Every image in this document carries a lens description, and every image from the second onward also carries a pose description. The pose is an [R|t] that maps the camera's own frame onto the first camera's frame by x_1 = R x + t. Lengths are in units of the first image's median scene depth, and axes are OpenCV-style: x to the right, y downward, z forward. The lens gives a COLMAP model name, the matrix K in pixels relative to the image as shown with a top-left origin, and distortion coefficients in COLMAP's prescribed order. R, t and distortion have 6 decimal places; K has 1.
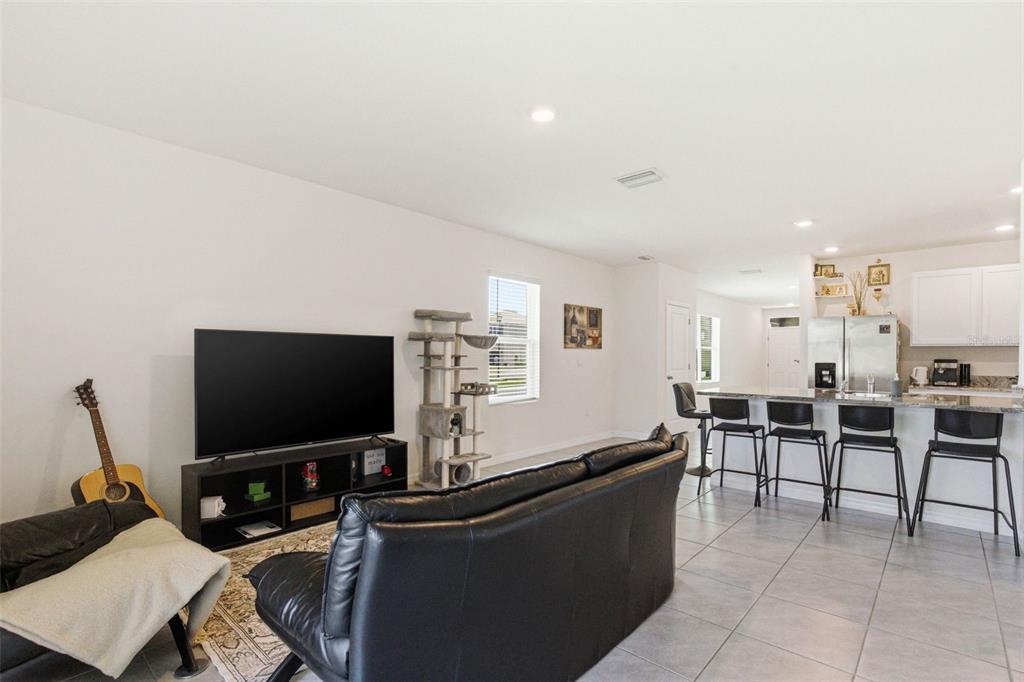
lens RADIAL K [[467.0, 0, 522.1], [0, 467.0, 356.8], [0, 0, 1]] dist [-0.003395, -0.000084]
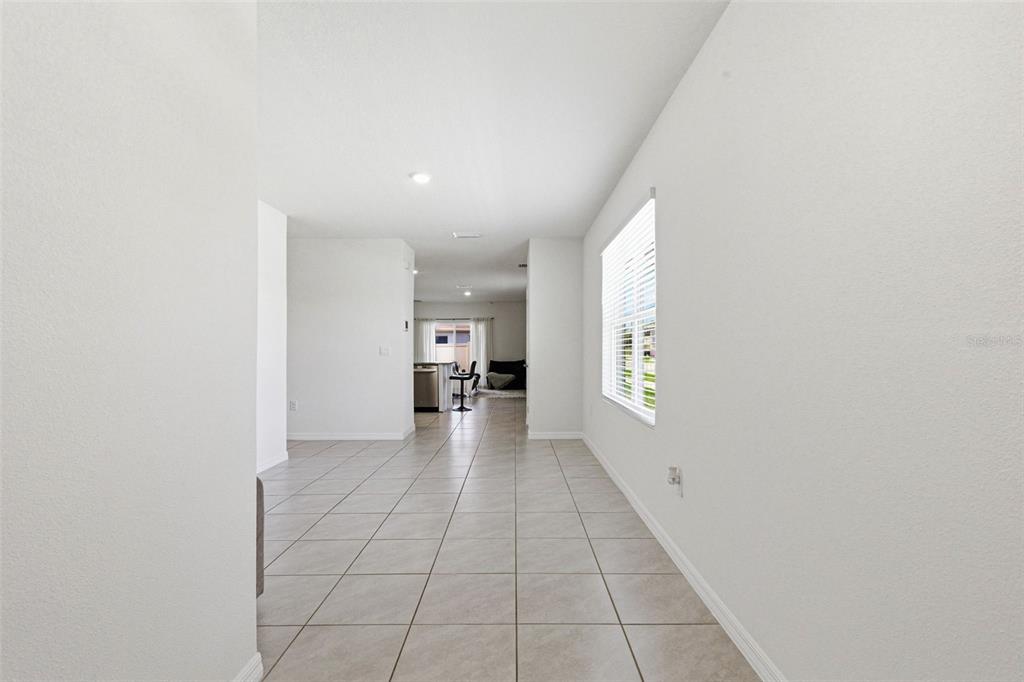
lens RADIAL K [[447.8, 0, 515.4], [0, 447.8, 355.6], [0, 0, 1]] dist [0.000305, 0.000084]
pose [[-0.742720, 0.006631, -0.669570, 1.194307], [-0.005457, 0.999858, 0.015956, 0.005696], [0.669580, 0.015504, -0.742578, 2.074384]]
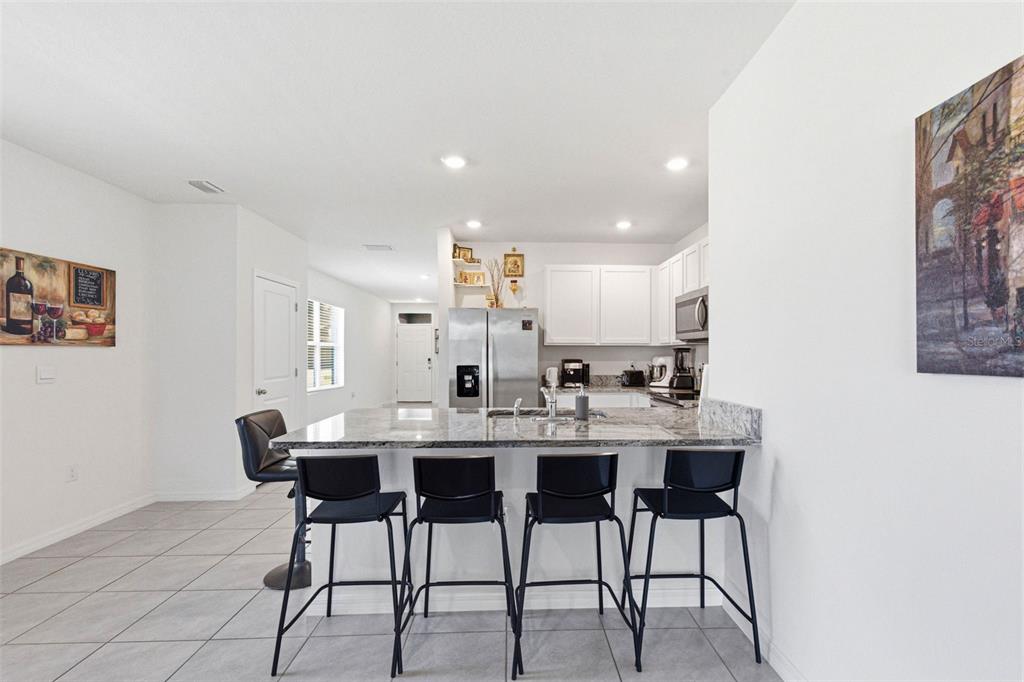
lens RADIAL K [[462.6, 0, 521.2], [0, 462.6, 349.6], [0, 0, 1]] dist [0.000605, 0.000386]
pose [[0.728871, -0.000985, 0.684650, 0.178245], [0.005888, 0.999971, -0.004830, -0.009858], [-0.684626, 0.007551, 0.728856, 0.368477]]
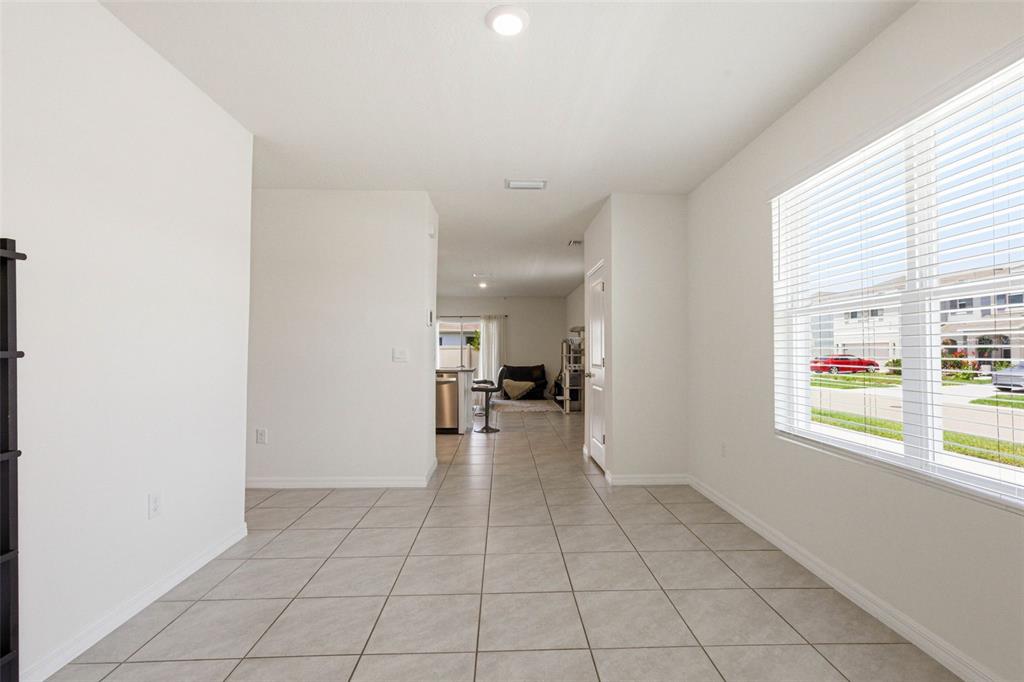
lens RADIAL K [[462.6, 0, 521.2], [0, 462.6, 349.6], [0, 0, 1]] dist [0.000605, 0.000386]
pose [[-0.719623, -0.010521, -0.694285, 1.099314], [-0.011226, 0.999931, -0.003516, 0.005642], [0.694274, 0.005264, -0.719691, 1.780404]]
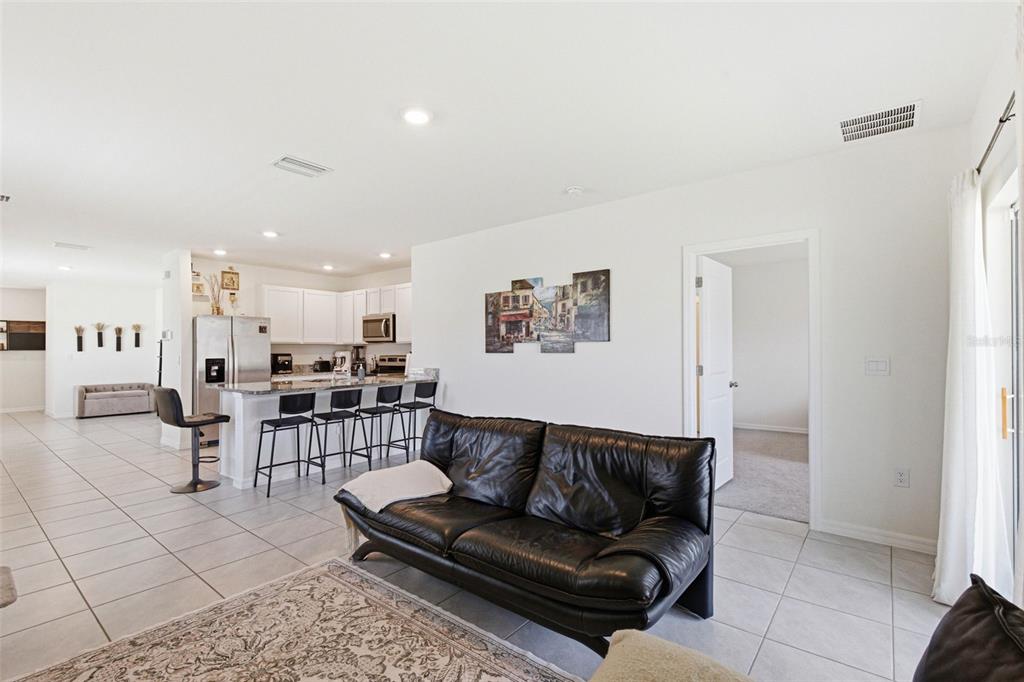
lens RADIAL K [[462.6, 0, 521.2], [0, 462.6, 349.6], [0, 0, 1]] dist [0.000605, 0.000386]
pose [[-0.059034, -0.005475, 0.998241, -0.441565], [0.004612, 0.999973, 0.005757, -0.010080], [-0.998245, 0.004943, -0.059007, 0.381994]]
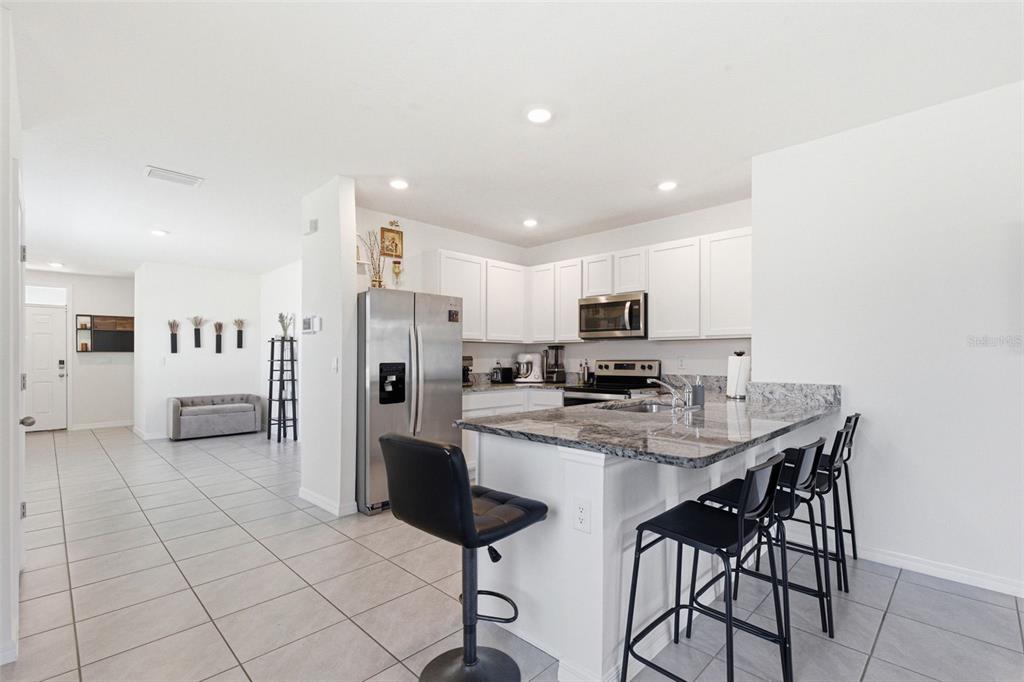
lens RADIAL K [[467.0, 0, 522.1], [0, 467.0, 356.8], [0, 0, 1]] dist [-0.003395, -0.000084]
pose [[0.043618, -0.006627, 0.999026, 0.032031], [0.001381, 0.999977, 0.006573, 0.000909], [-0.999047, 0.001093, 0.043626, 0.817504]]
